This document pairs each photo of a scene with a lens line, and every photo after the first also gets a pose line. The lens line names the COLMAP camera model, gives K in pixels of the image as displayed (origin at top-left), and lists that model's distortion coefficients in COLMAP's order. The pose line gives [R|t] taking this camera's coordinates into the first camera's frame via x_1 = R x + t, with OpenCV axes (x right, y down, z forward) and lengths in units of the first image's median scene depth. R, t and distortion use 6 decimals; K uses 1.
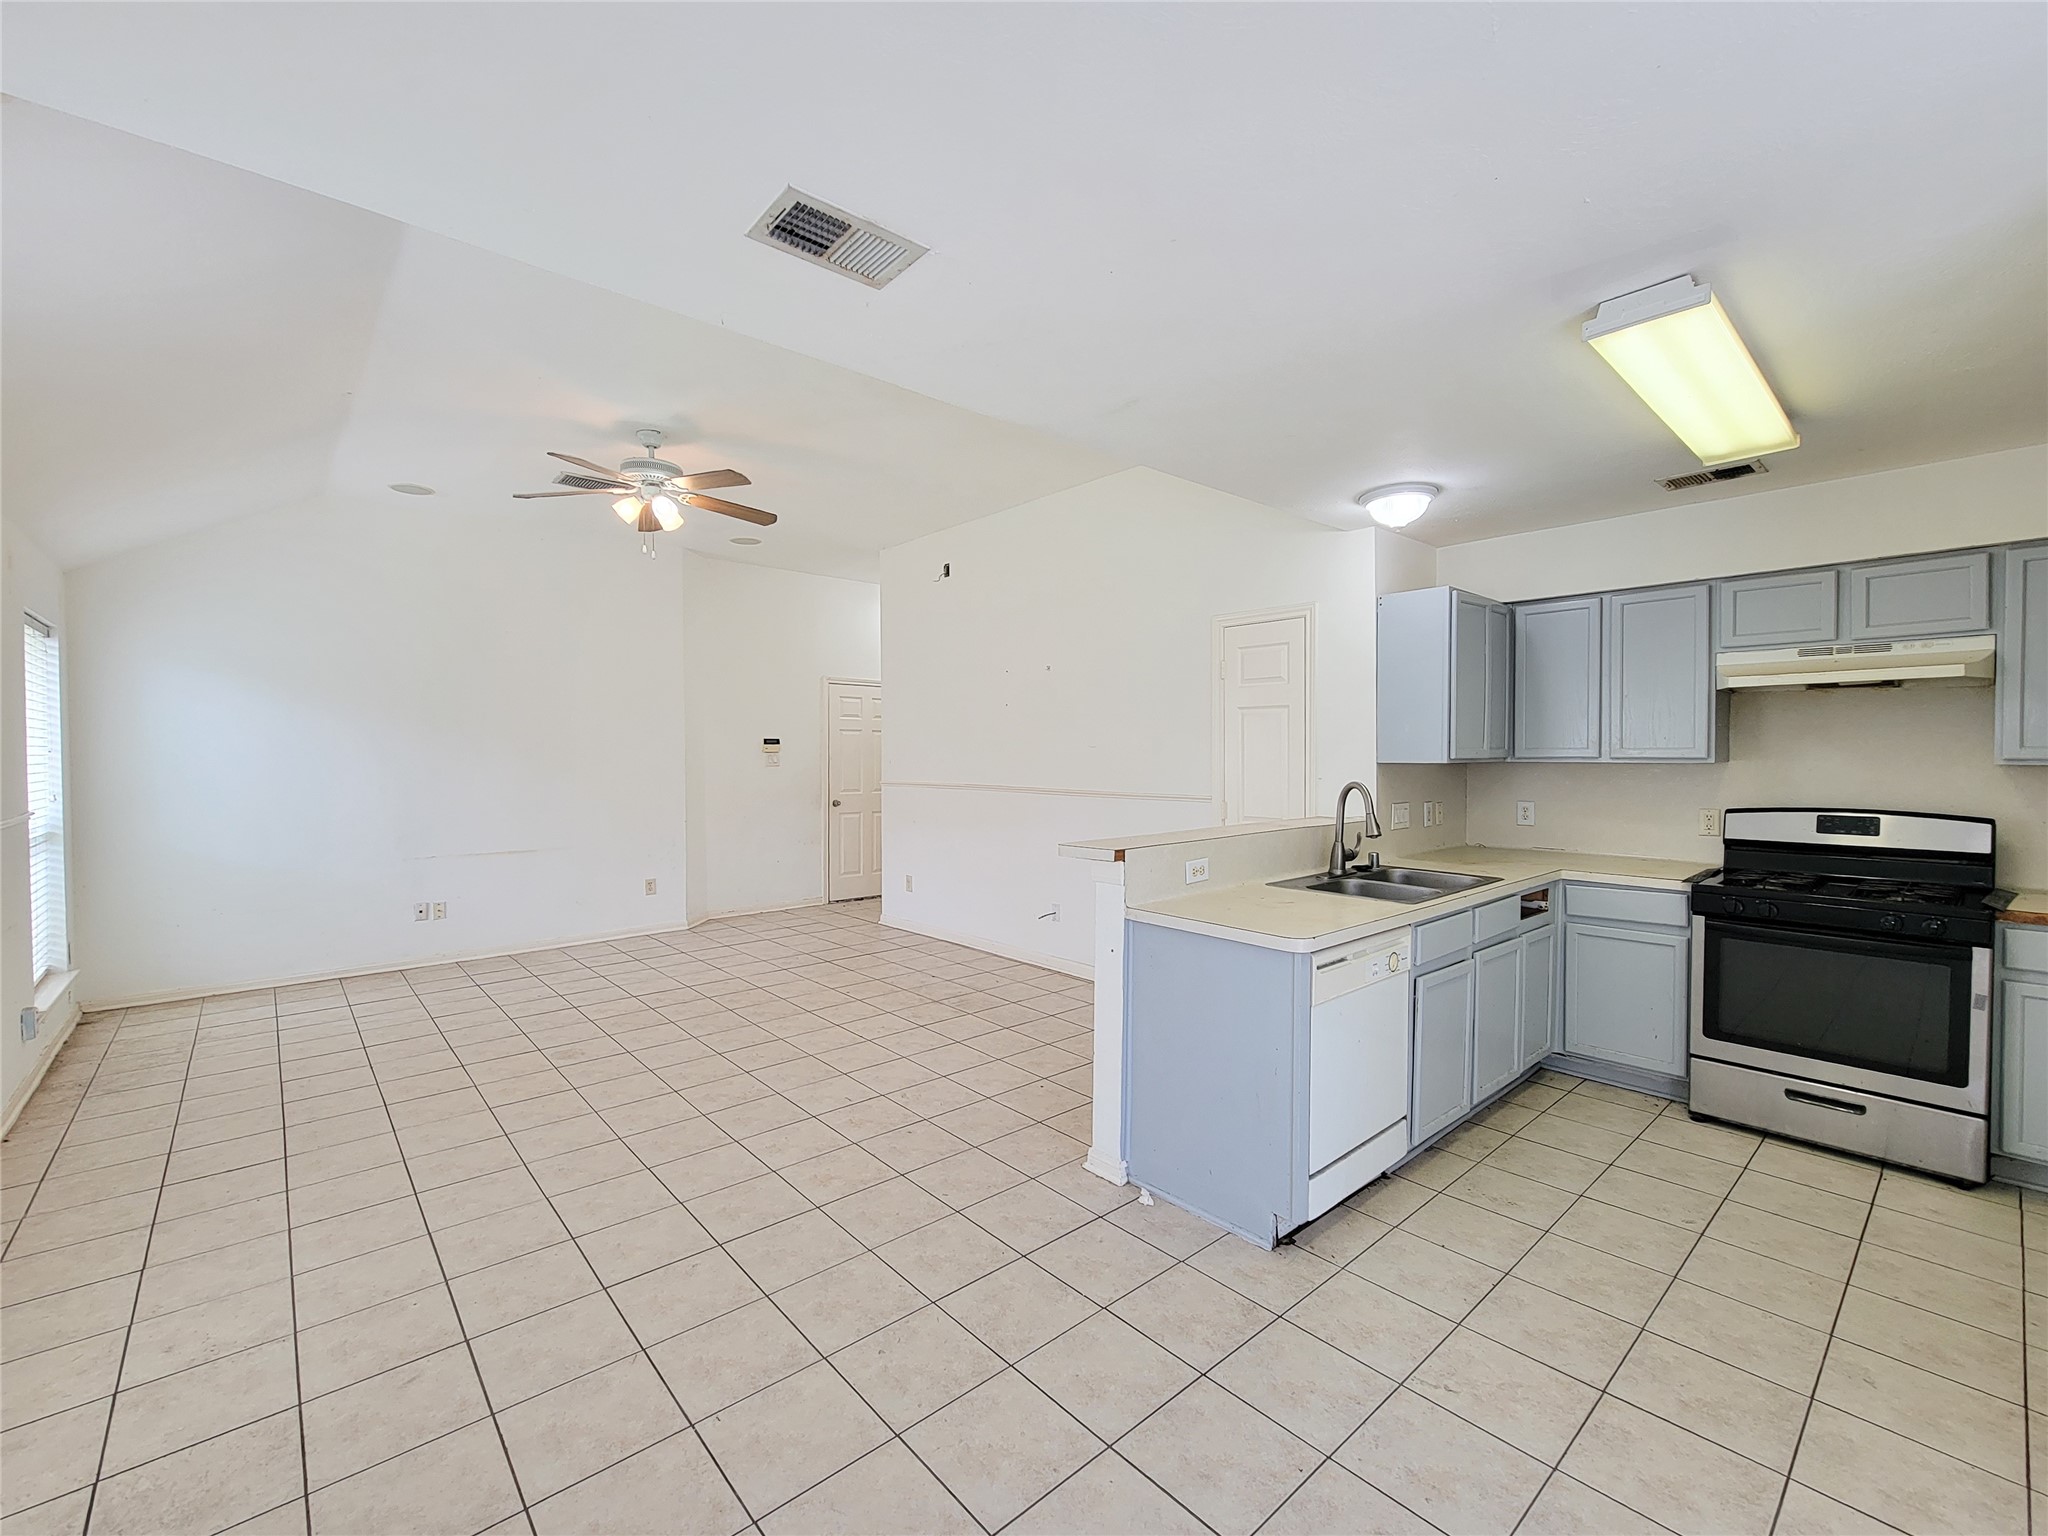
lens RADIAL K [[861.9, 0, 996.4], [0, 861.9, 772.0], [0, 0, 1]] dist [-0.001434, -0.000341]
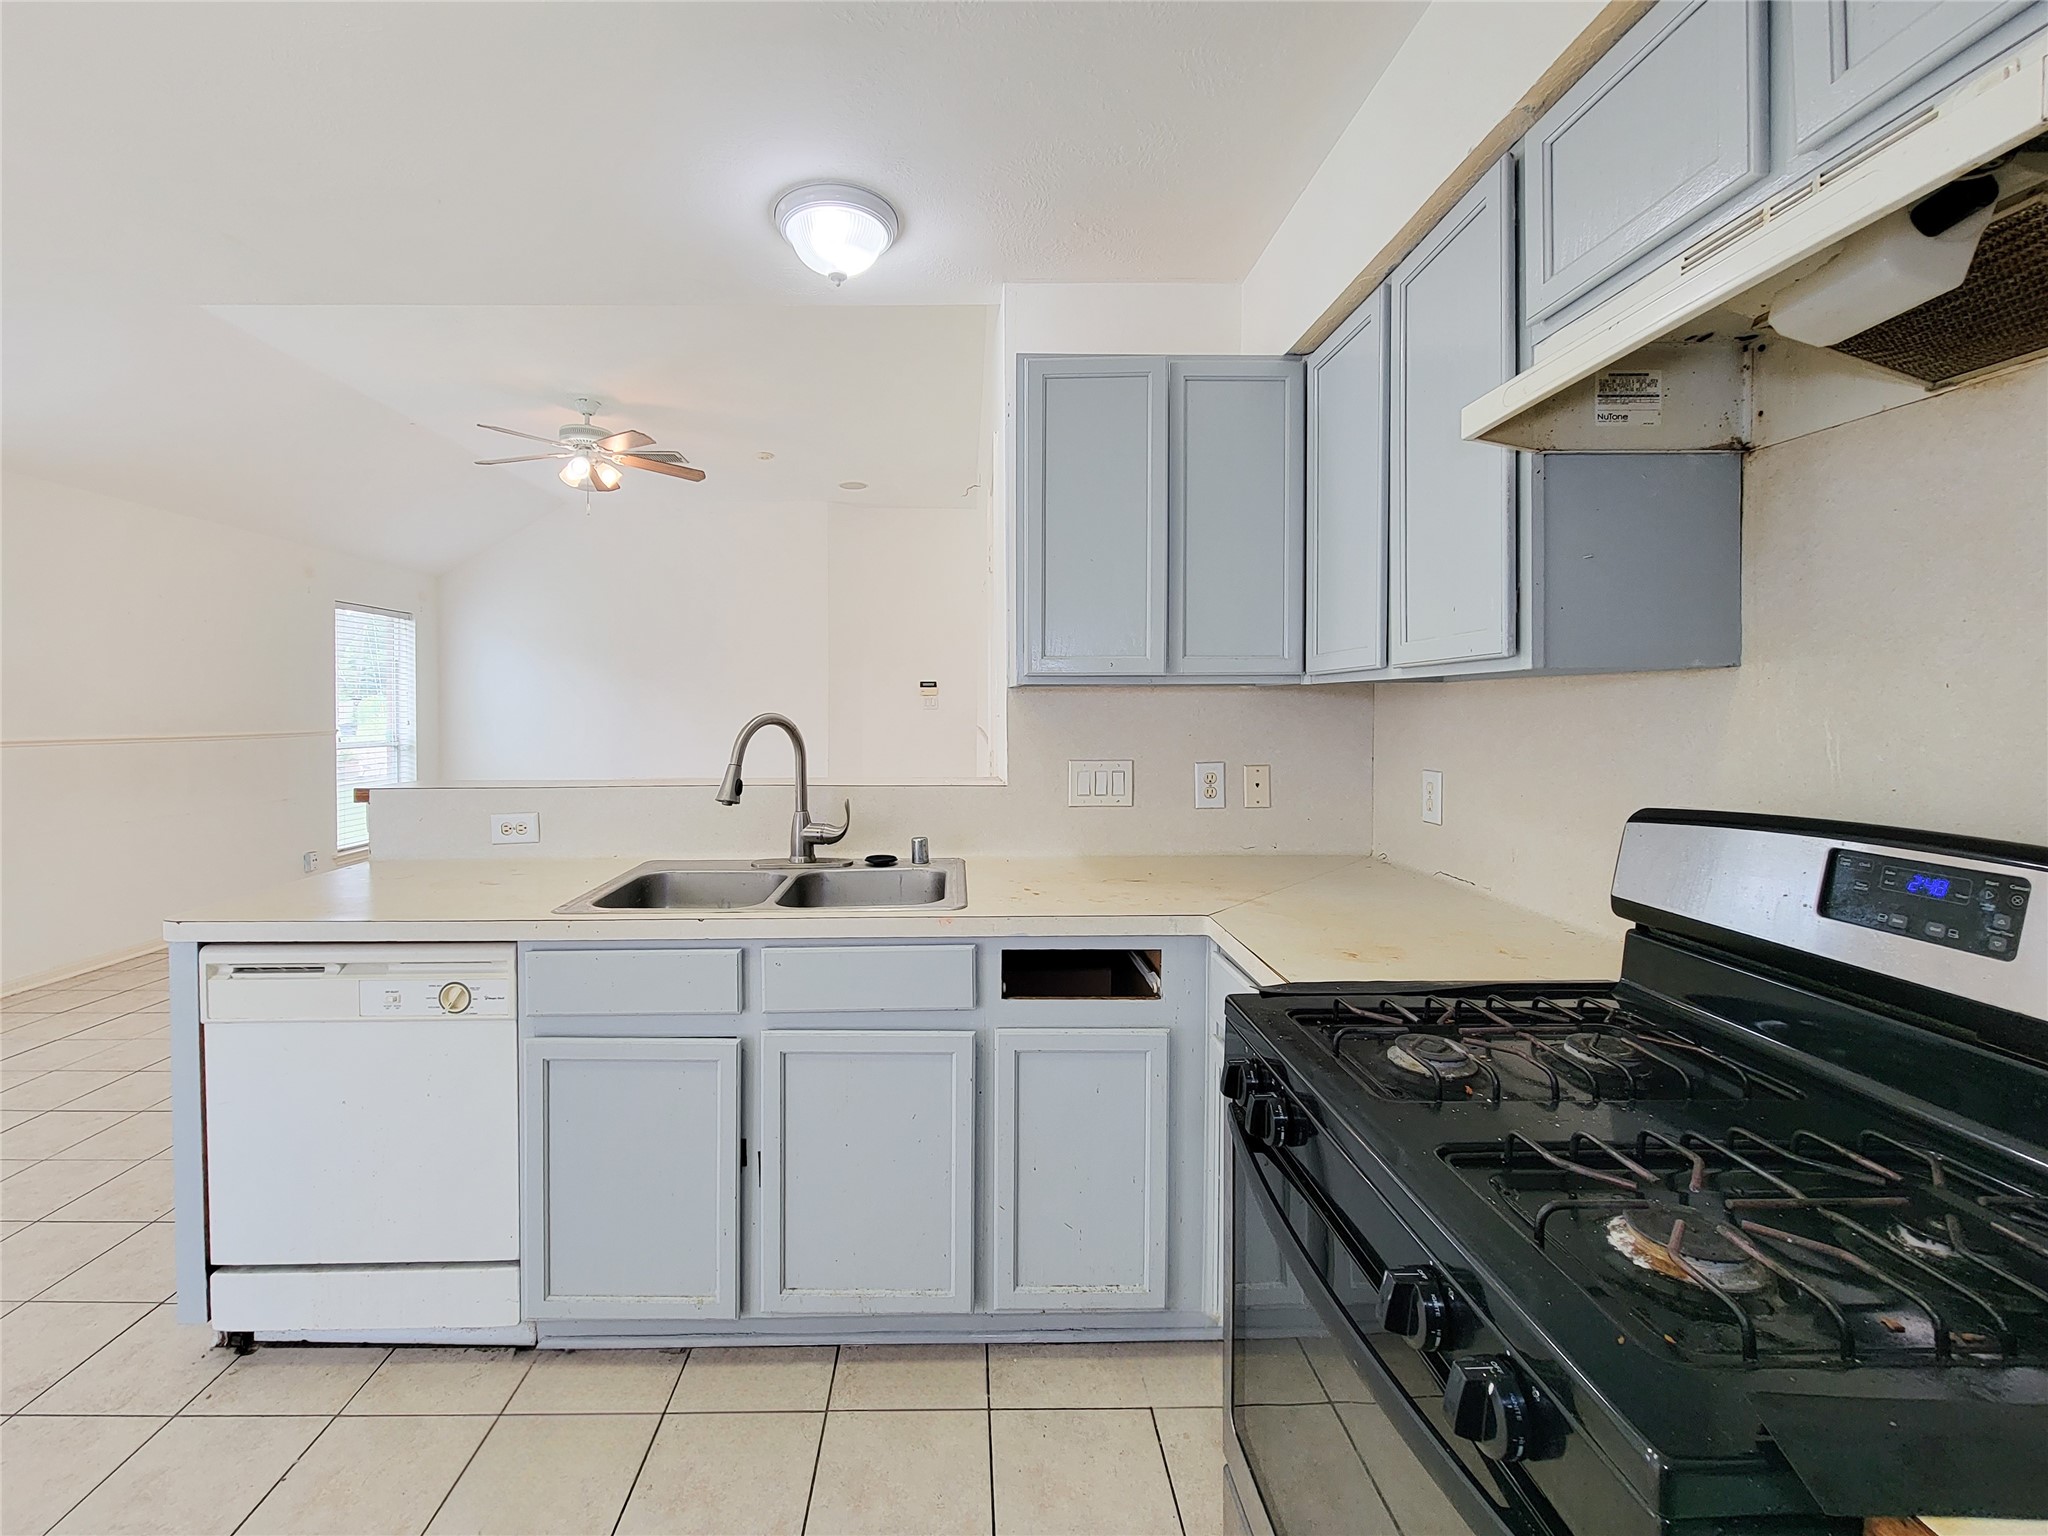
lens RADIAL K [[861.9, 0, 997.6], [0, 861.9, 737.0], [0, 0, 1]] dist [-0.001434, -0.000341]
pose [[0.769671, 0.023874, -0.637994, 0.922369], [-0.017098, 0.999713, 0.016783, 0.014580], [0.638211, -0.002009, 0.769859, 0.621750]]
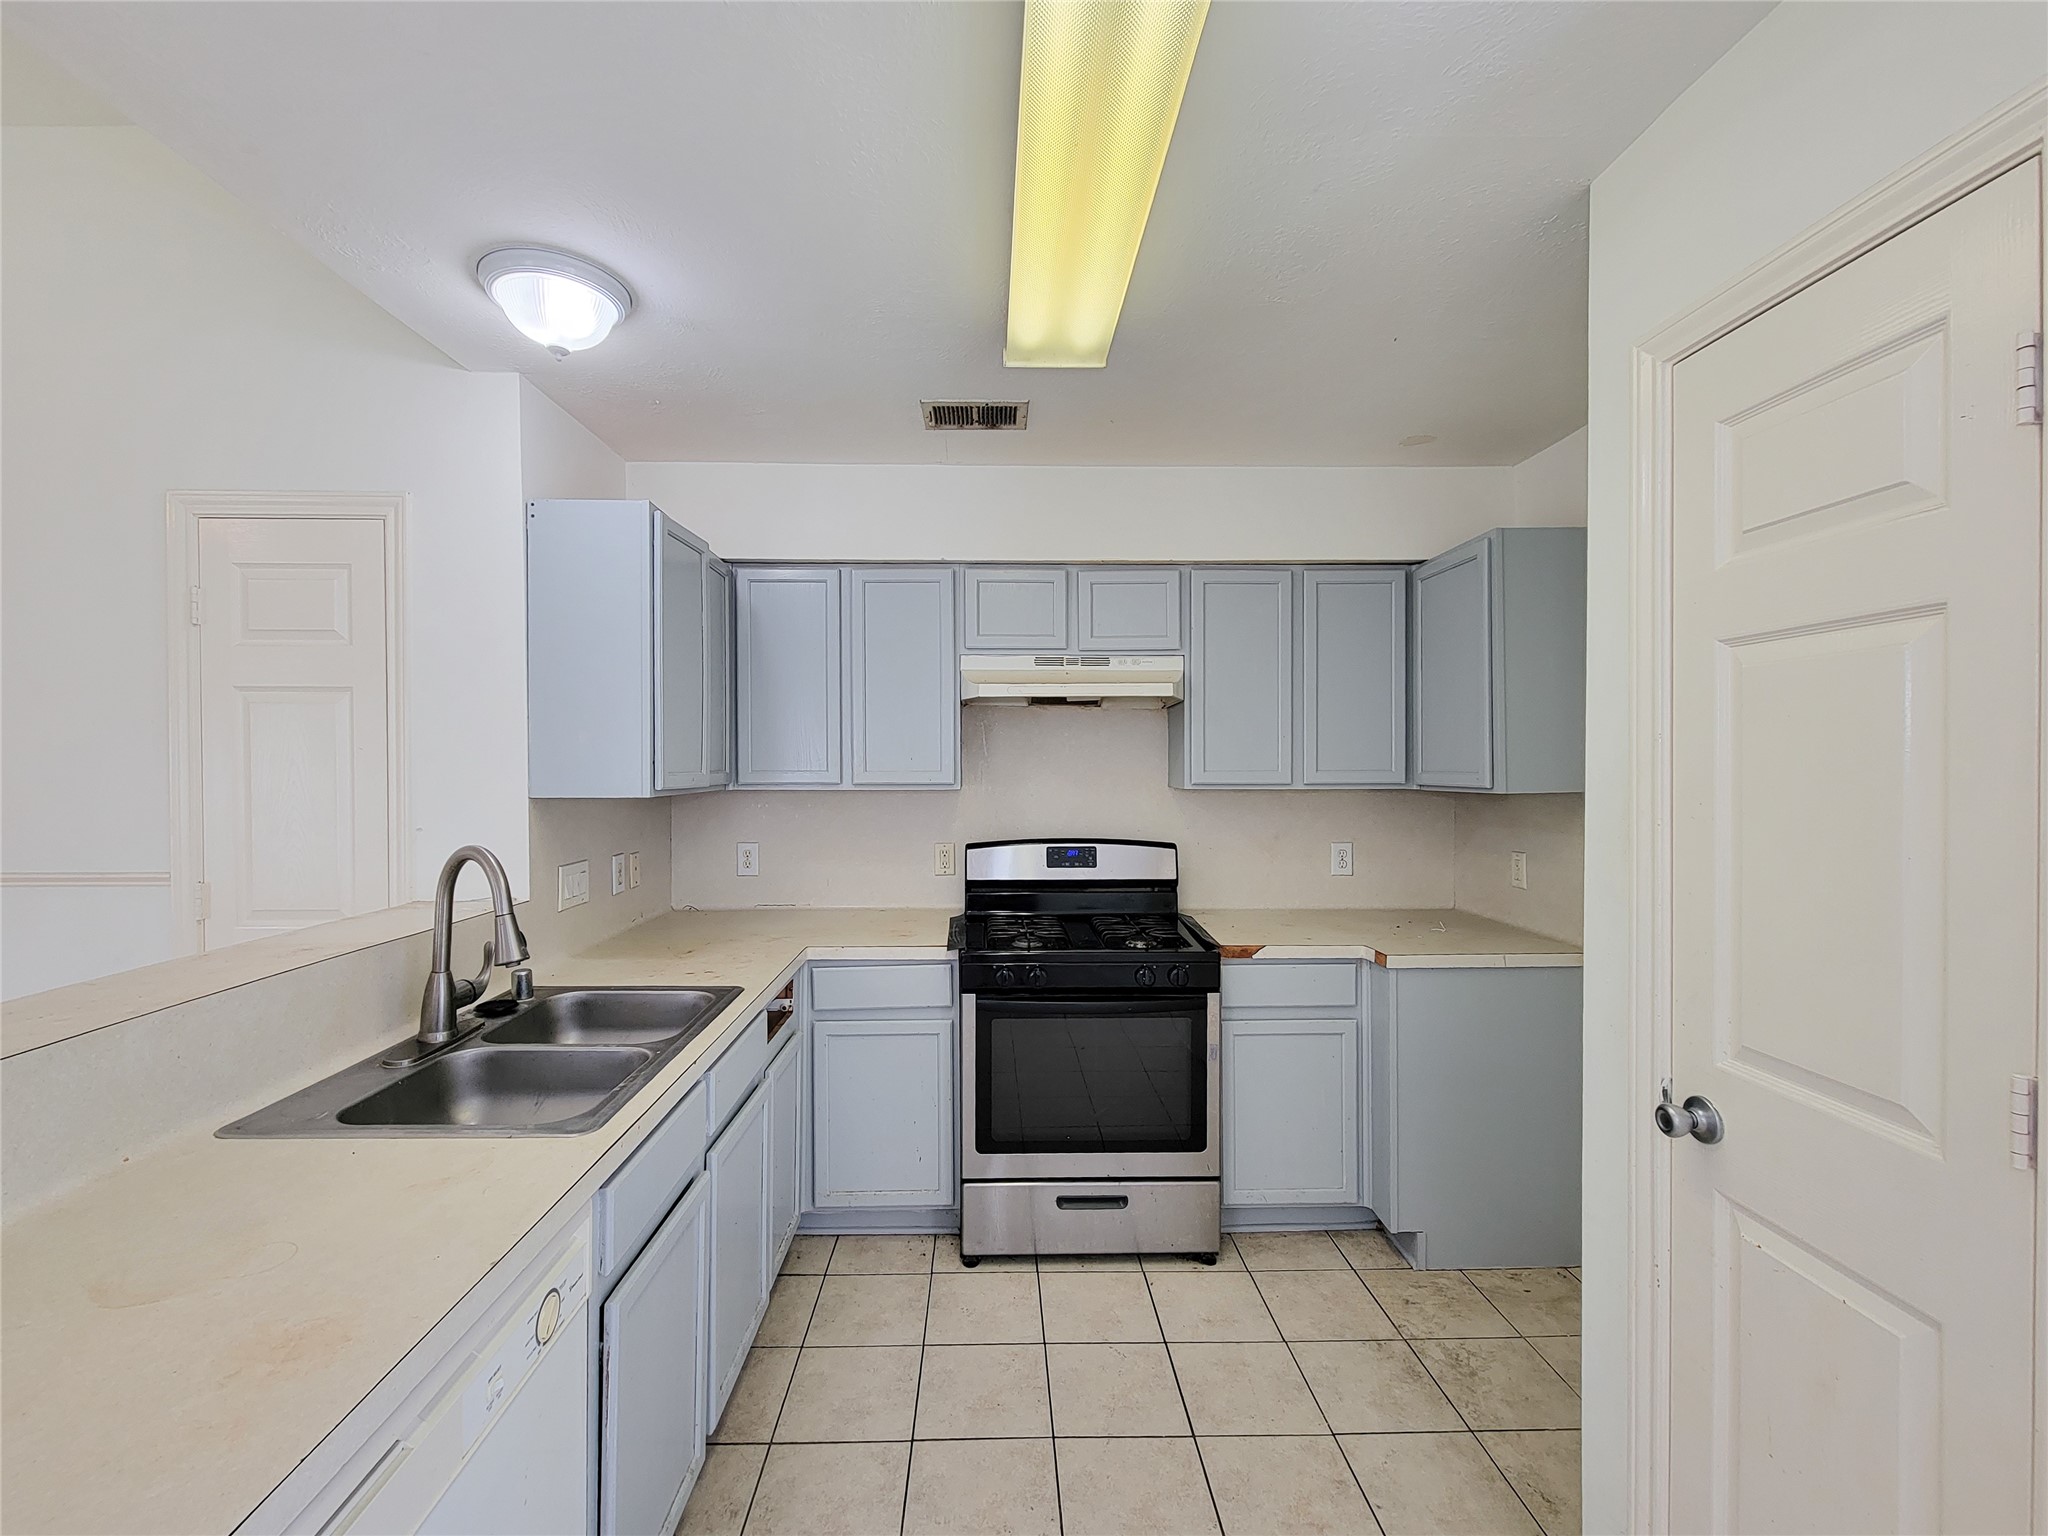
lens RADIAL K [[899.0, 0, 996.8], [0, 899.0, 771.2], [0, 0, 1]] dist [0.003957, 0.000188]
pose [[0.645088, -0.003559, 0.764100, 0.215432], [0.016659, 0.999817, -0.009408, -0.019881], [-0.763927, 0.018798, 0.645029, 0.441344]]
